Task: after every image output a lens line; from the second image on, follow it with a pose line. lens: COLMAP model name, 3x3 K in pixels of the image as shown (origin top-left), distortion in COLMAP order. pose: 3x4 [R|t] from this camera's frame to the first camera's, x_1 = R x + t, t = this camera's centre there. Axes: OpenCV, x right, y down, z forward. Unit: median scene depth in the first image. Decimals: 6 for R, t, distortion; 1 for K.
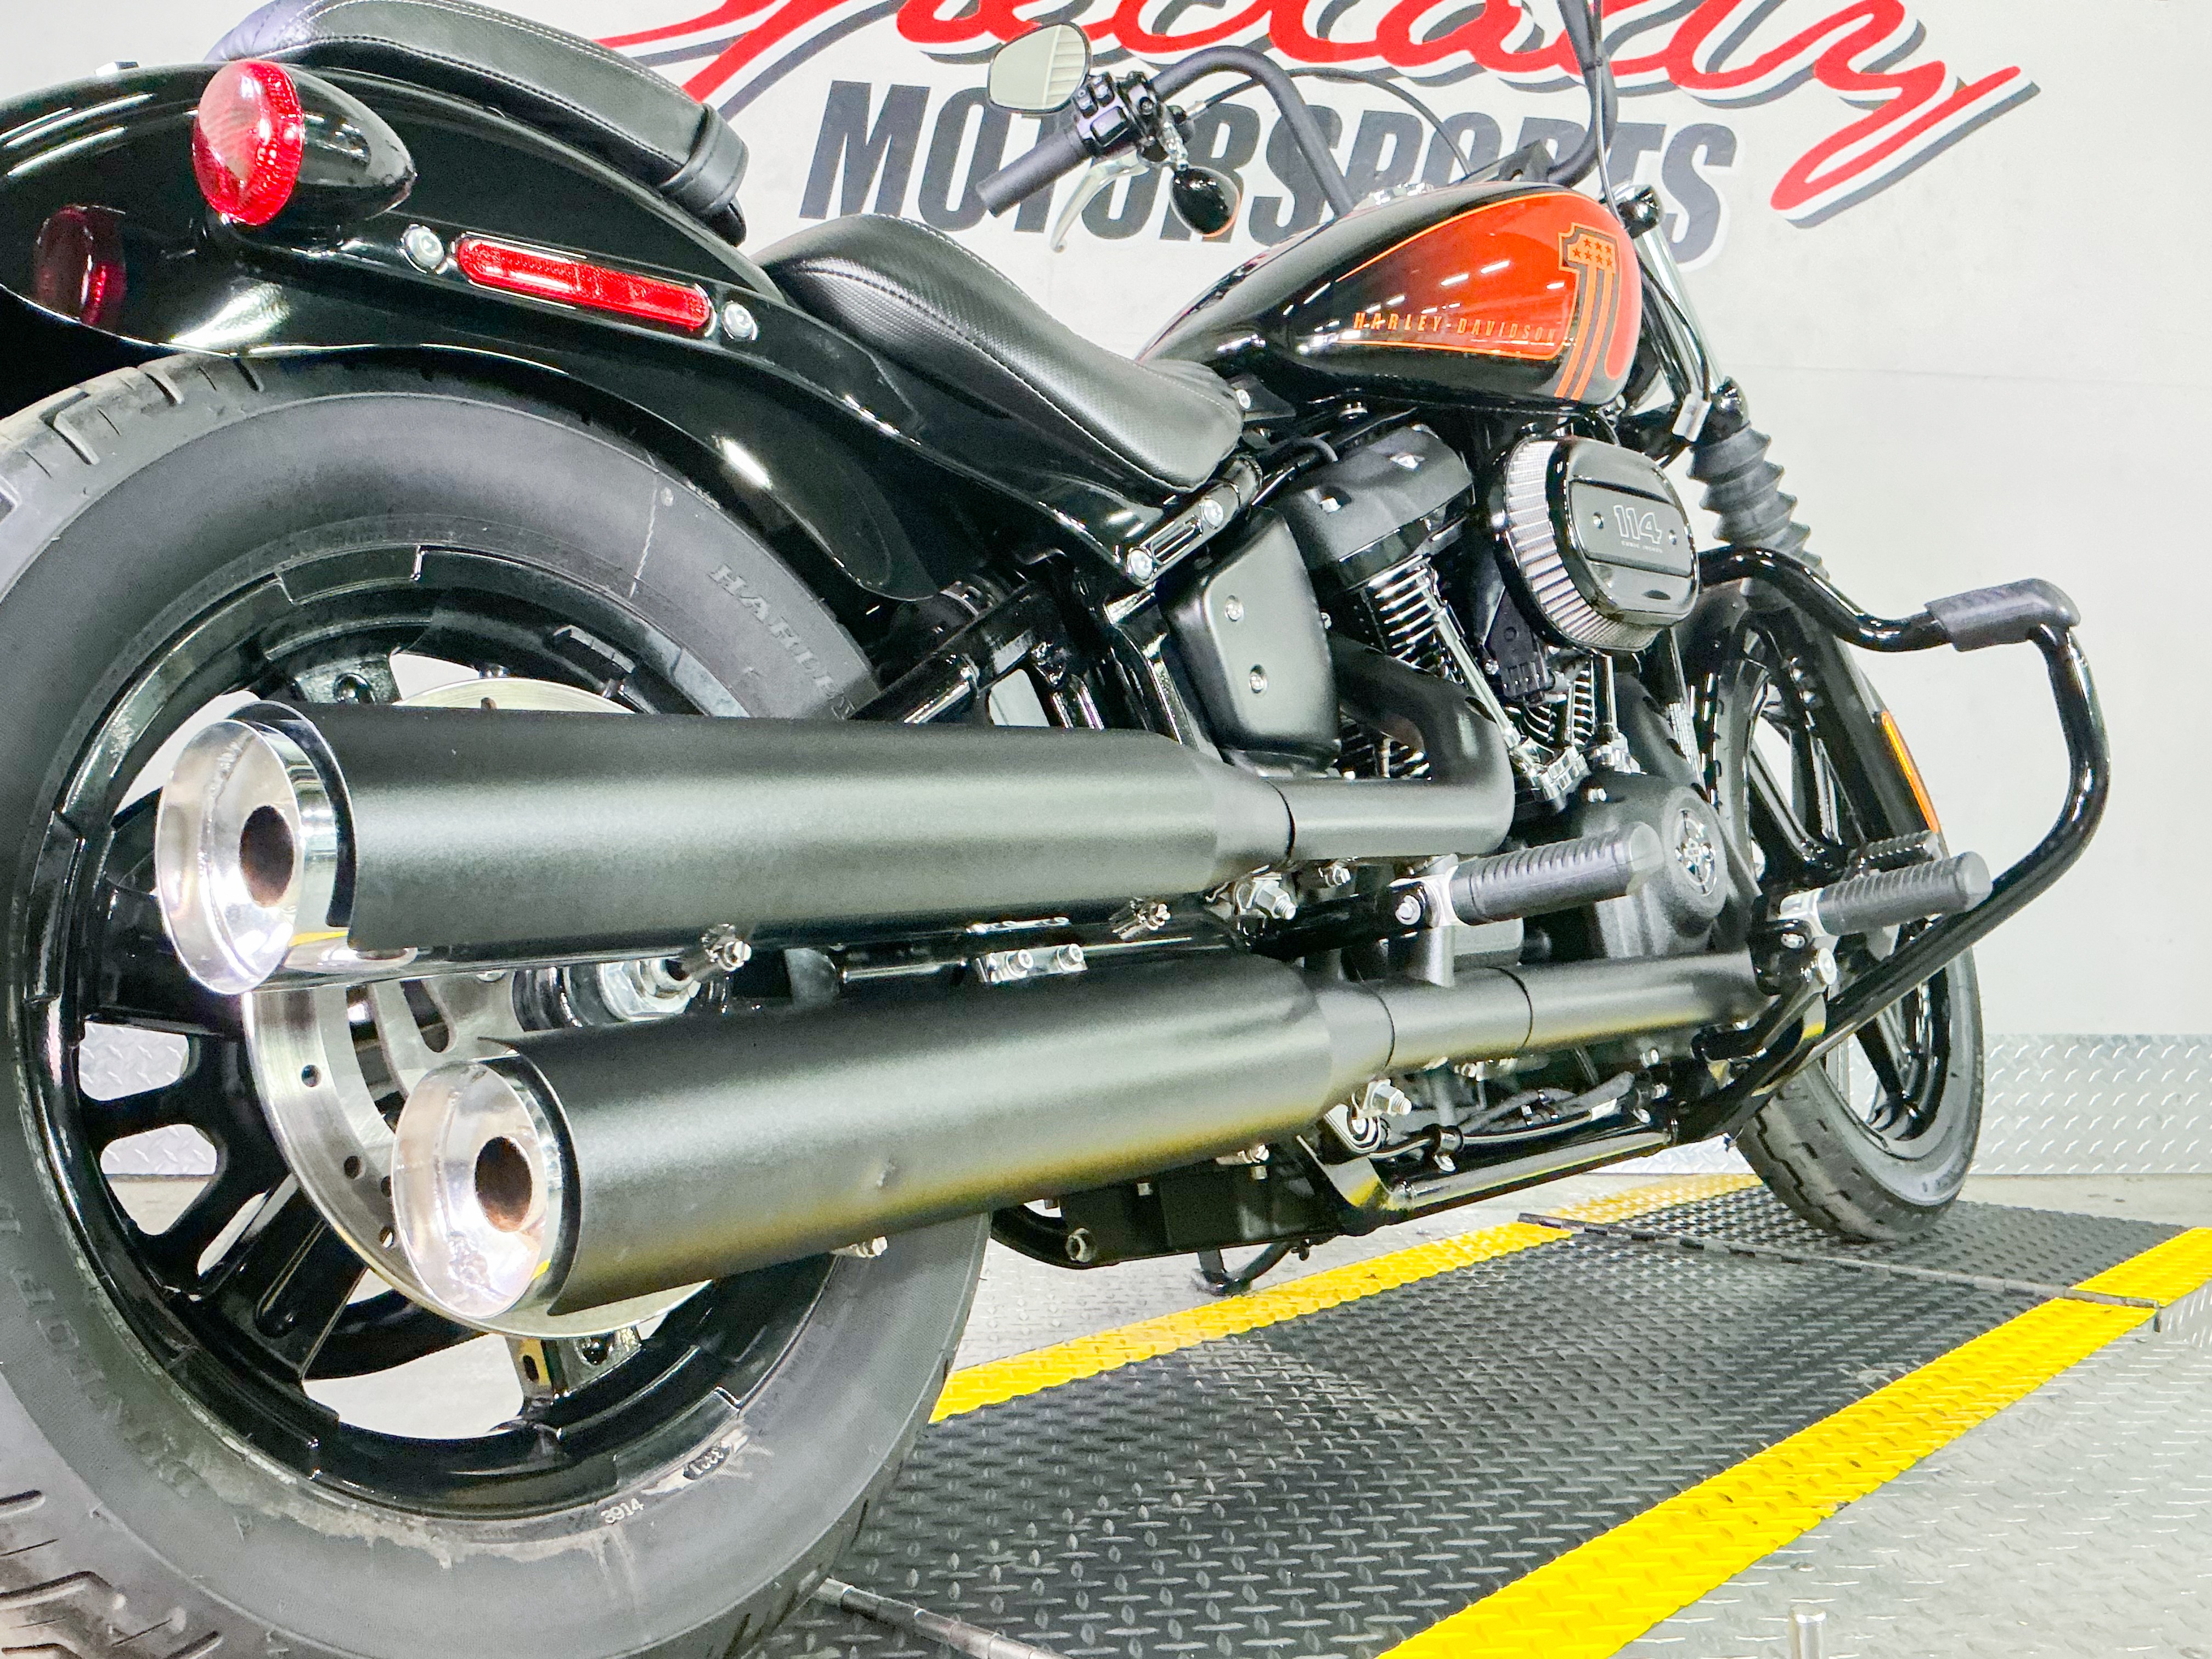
lens RADIAL K [[2175.5, 0, 1106.0], [0, 2175.5, 829.5], [0, 0, 1]] dist [0.160450, -0.363147]
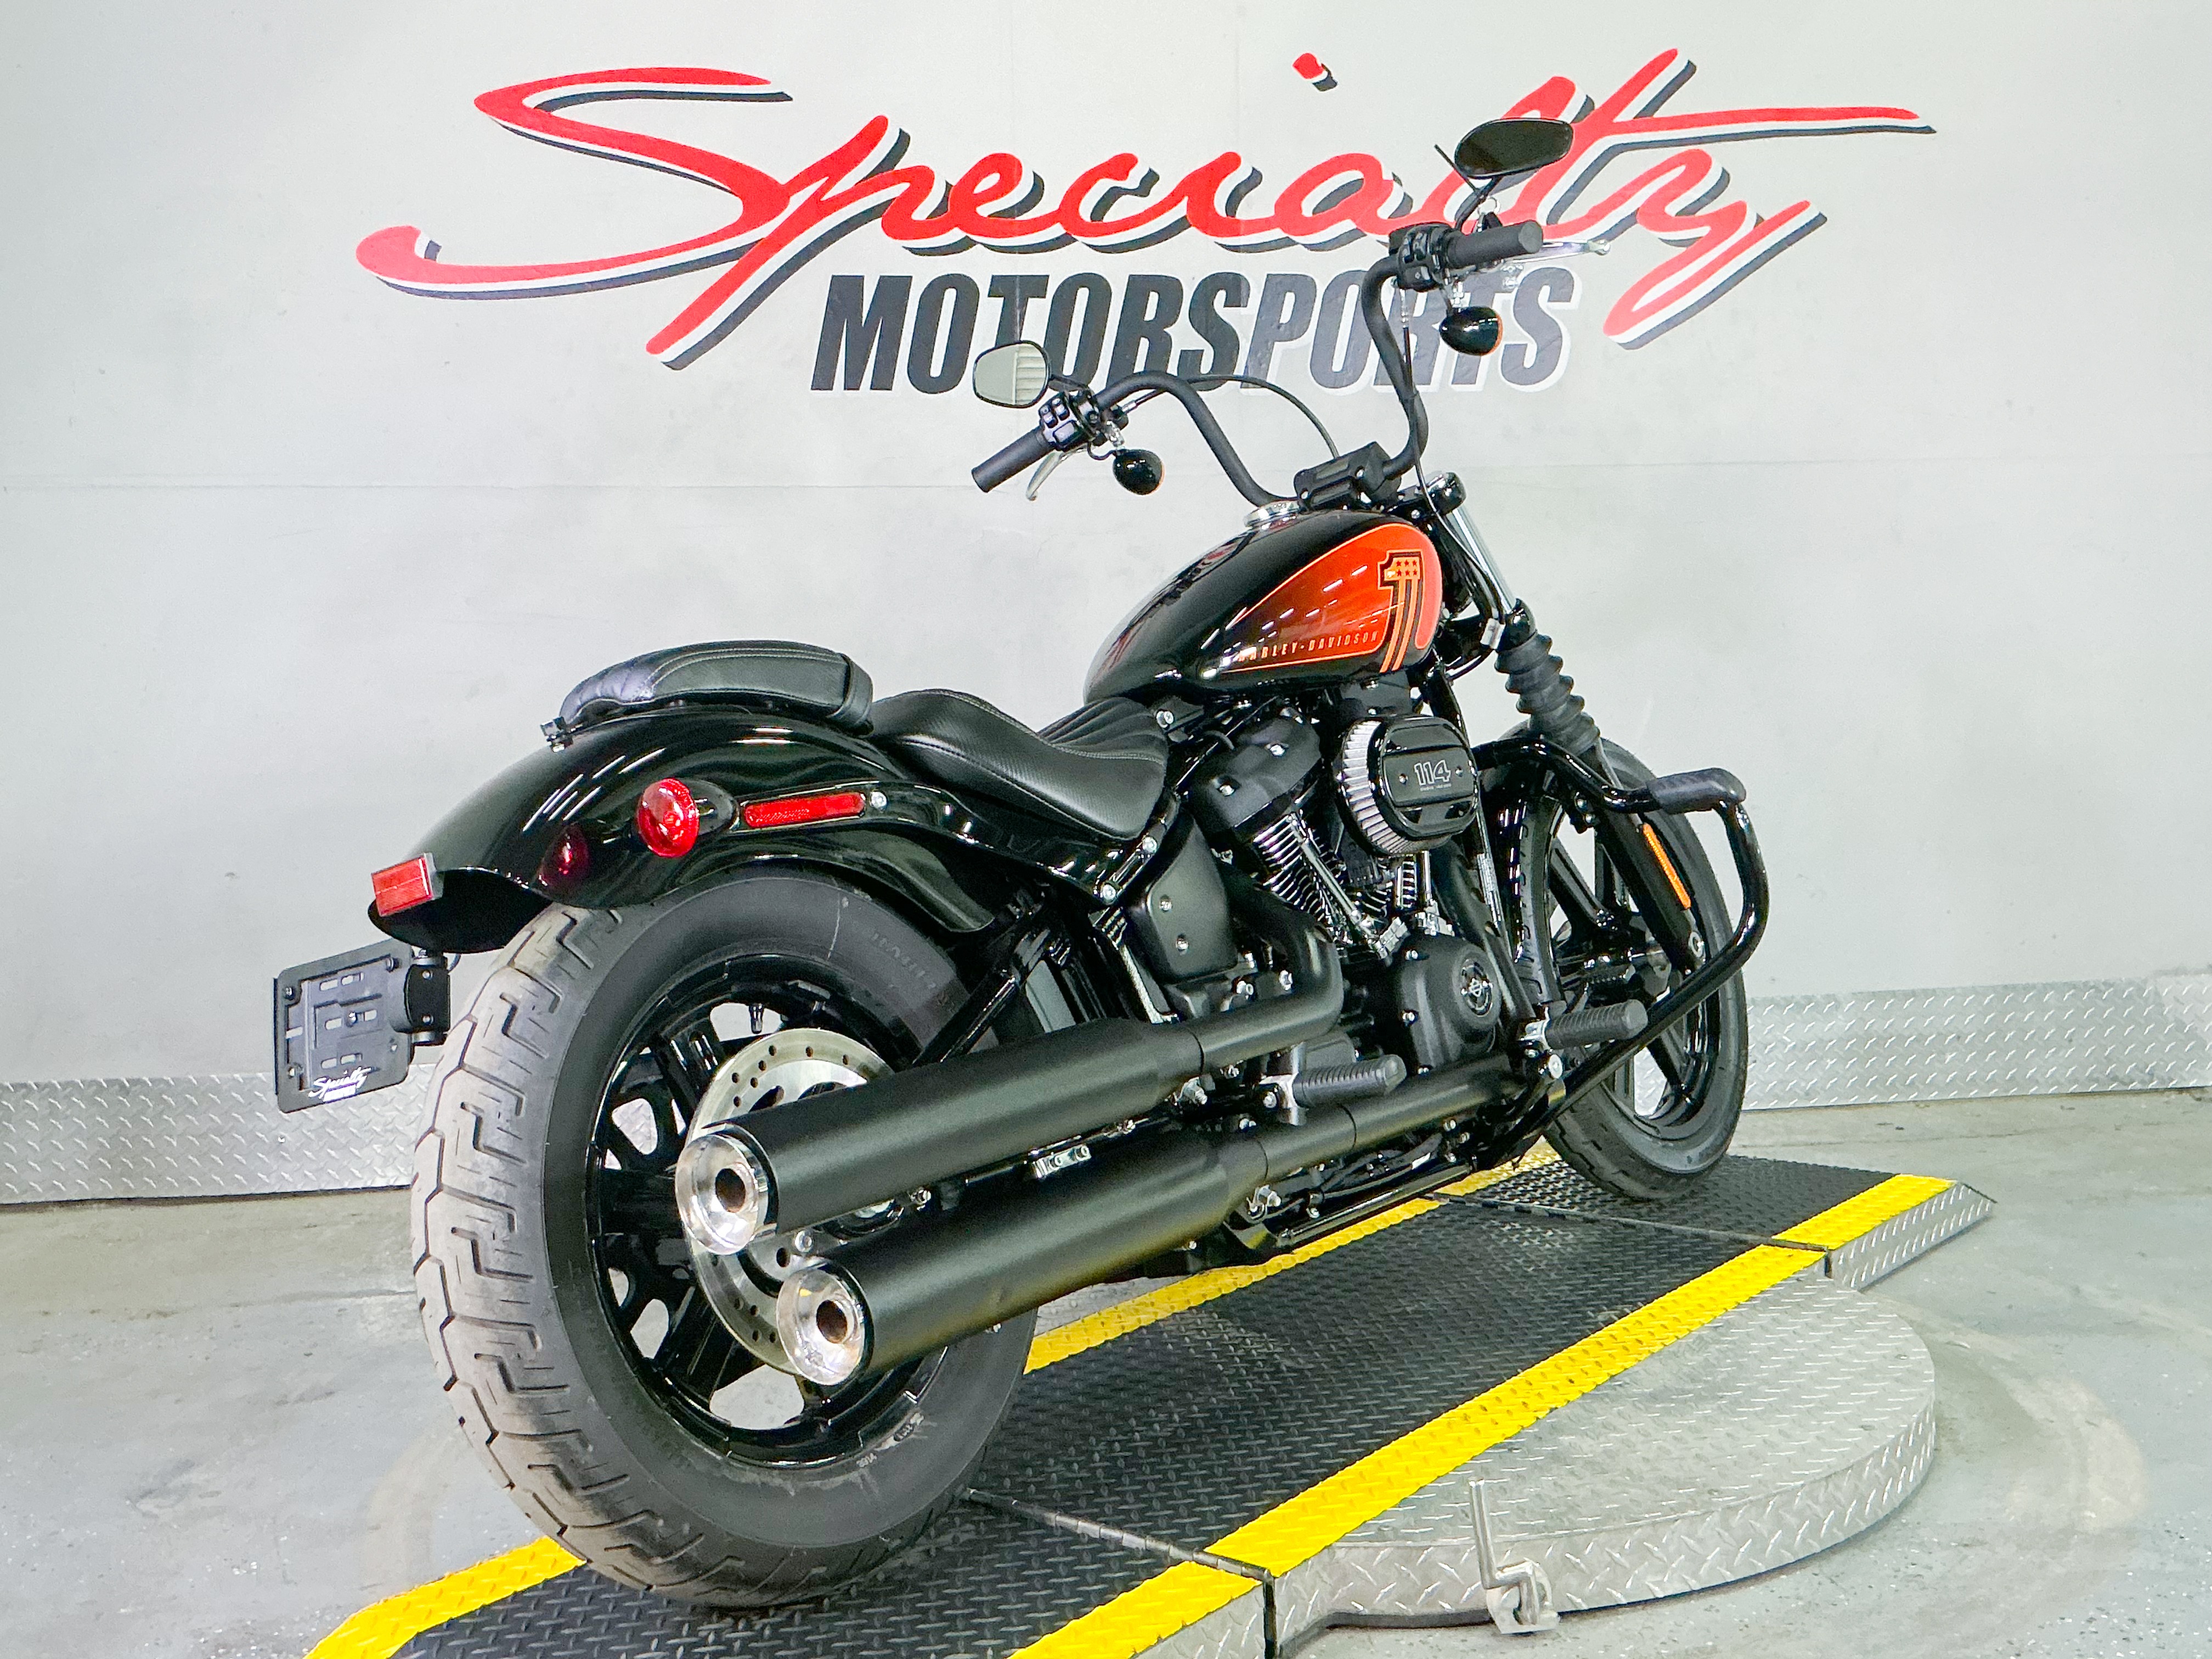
lens RADIAL K [[2301.1, 0, 1106.0], [0, 2301.1, 829.5], [0, 0, 1]] dist [0.157811, -0.348142]
pose [[0.998744, -0.048970, 0.010638, -0.002244], [0.048115, 0.996415, 0.069586, -0.237944], [-0.014008, -0.068986, 0.997519, -0.635109]]
